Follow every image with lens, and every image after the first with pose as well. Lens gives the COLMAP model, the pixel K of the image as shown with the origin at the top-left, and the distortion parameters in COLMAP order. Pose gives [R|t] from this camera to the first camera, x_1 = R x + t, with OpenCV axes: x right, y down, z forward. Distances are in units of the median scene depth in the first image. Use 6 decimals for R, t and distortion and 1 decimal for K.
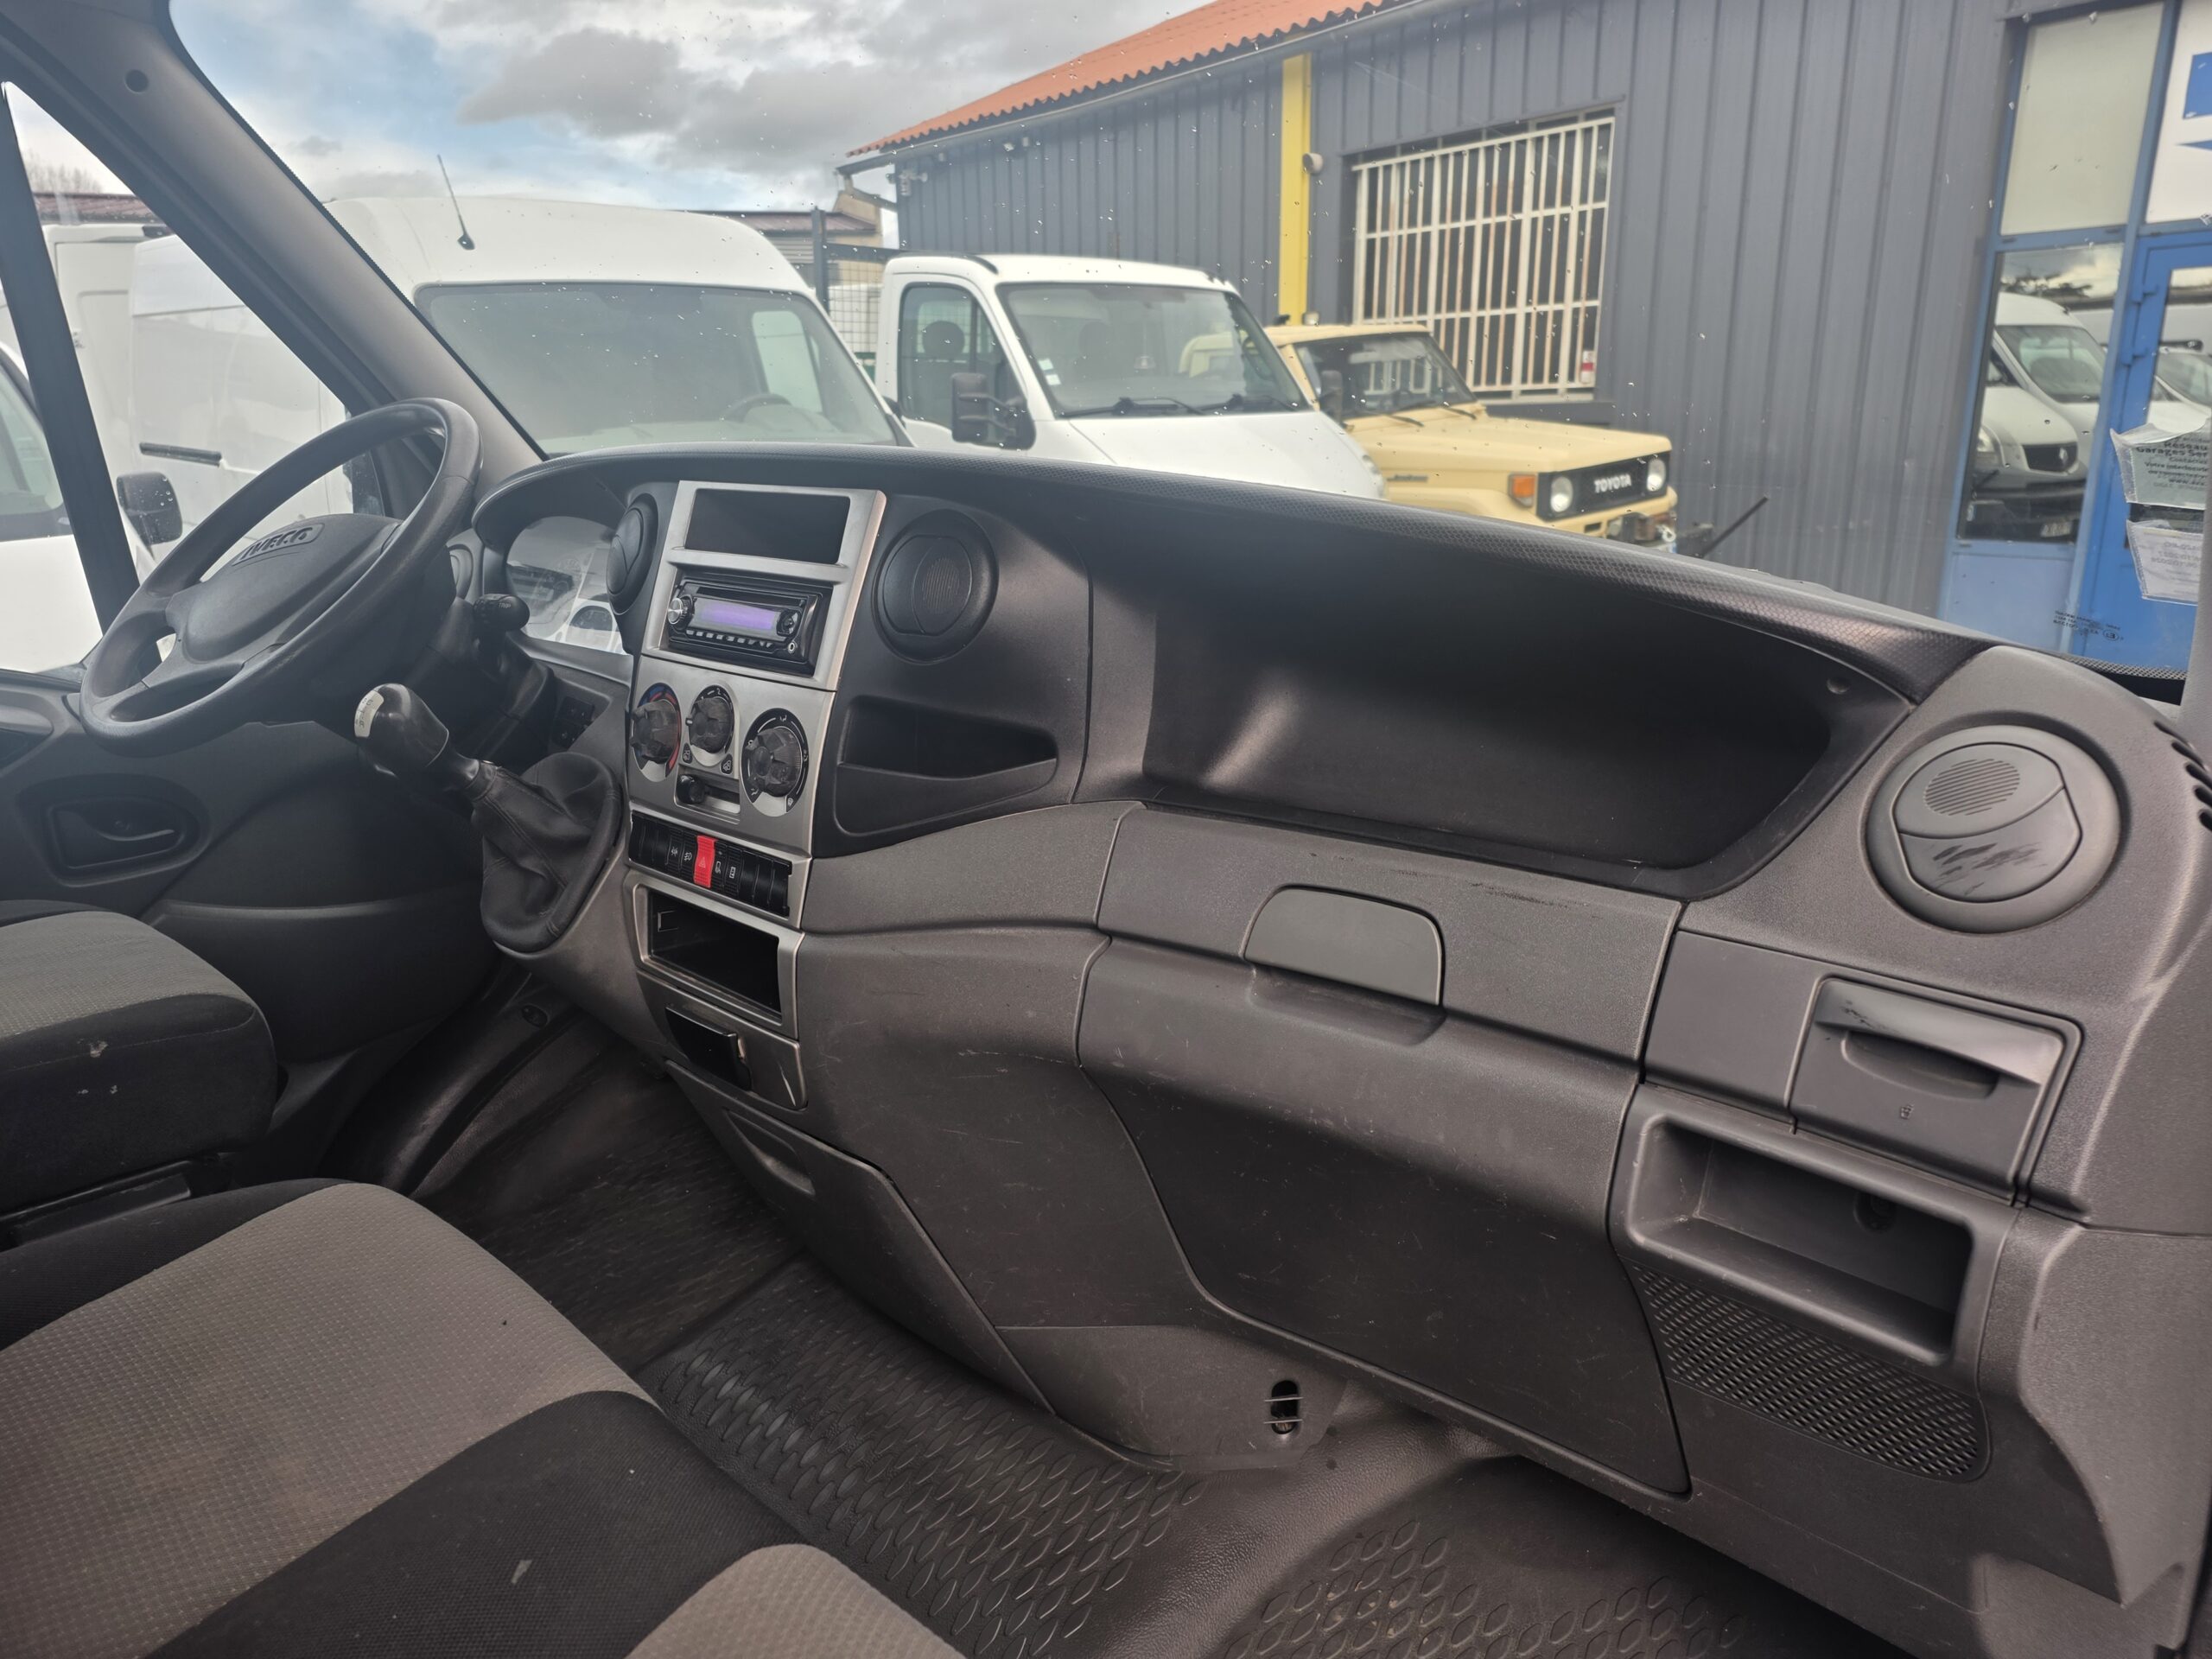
lens RADIAL K [[1474.8, 0, 1106.0], [0, 1474.8, 829.5], [0, 0, 1]] dist [0.049562, -0.033393]
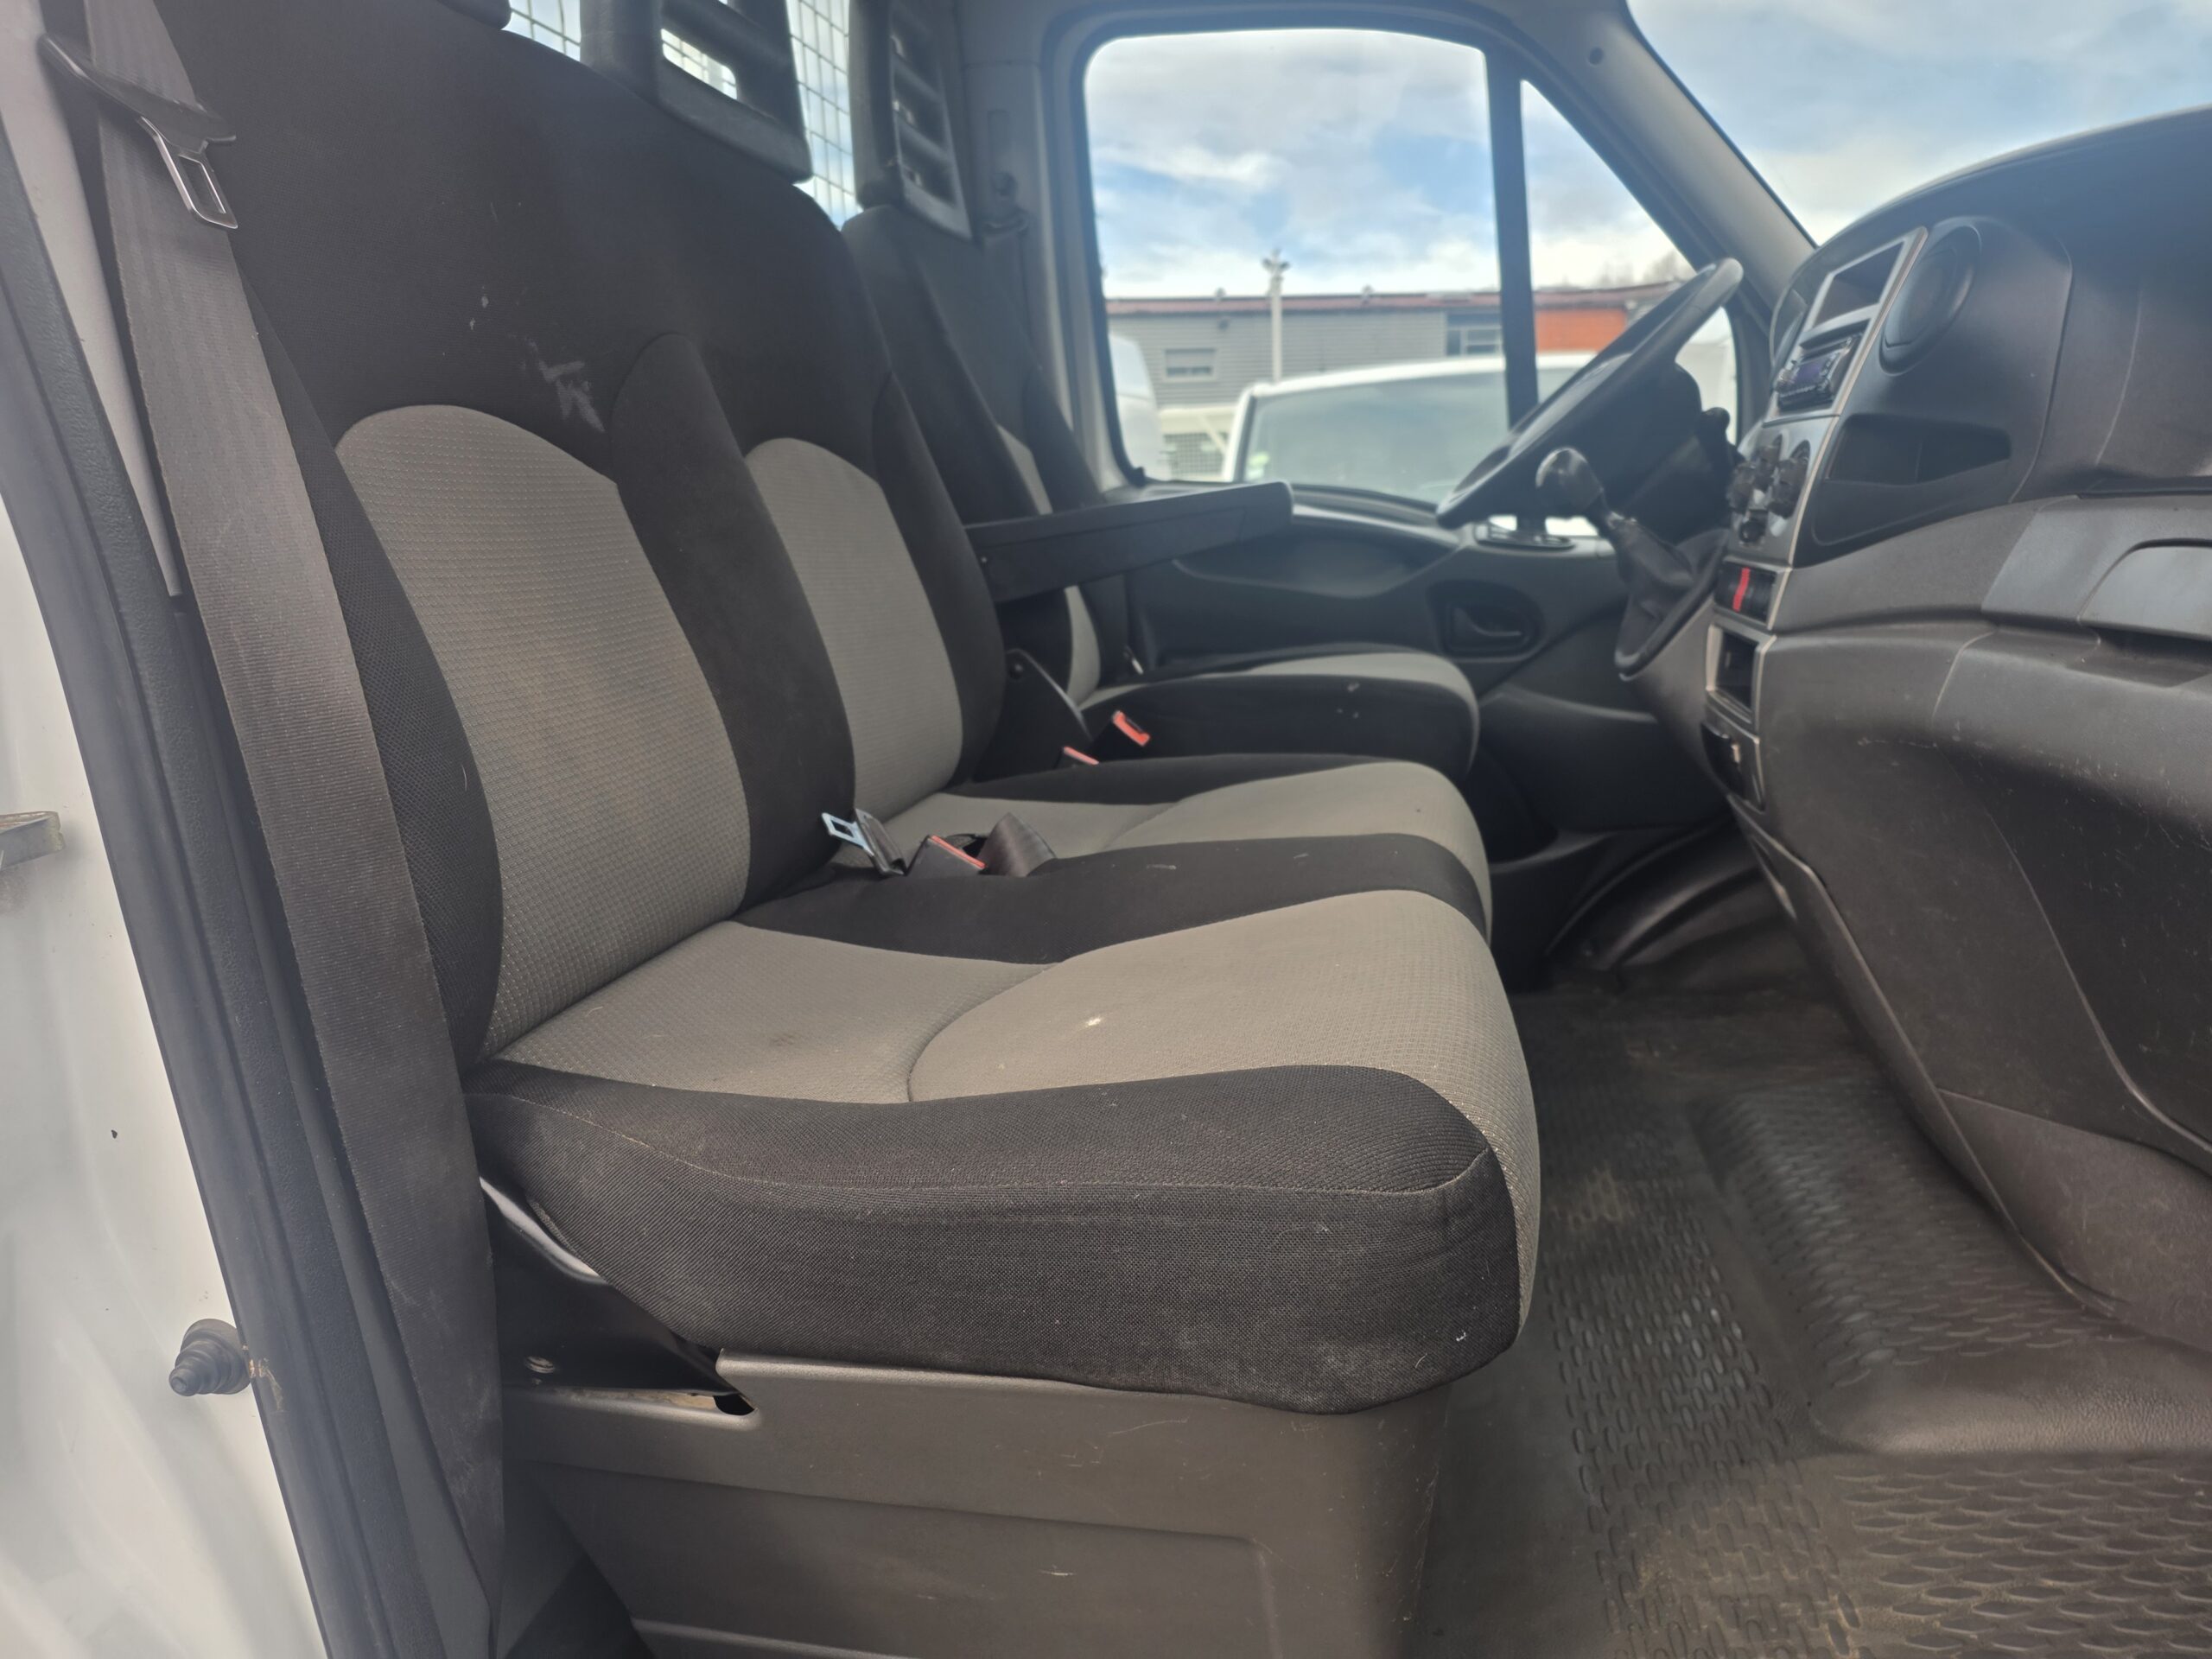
lens RADIAL K [[1474.8, 0, 1106.0], [0, 1474.8, 829.5], [0, 0, 1]] dist [0.049562, -0.033393]
pose [[0.545772, 0.180330, -0.818299, 0.458545], [-0.193053, 0.977357, 0.086624, 0.206283], [0.815392, 0.110698, 0.568227, -0.058066]]
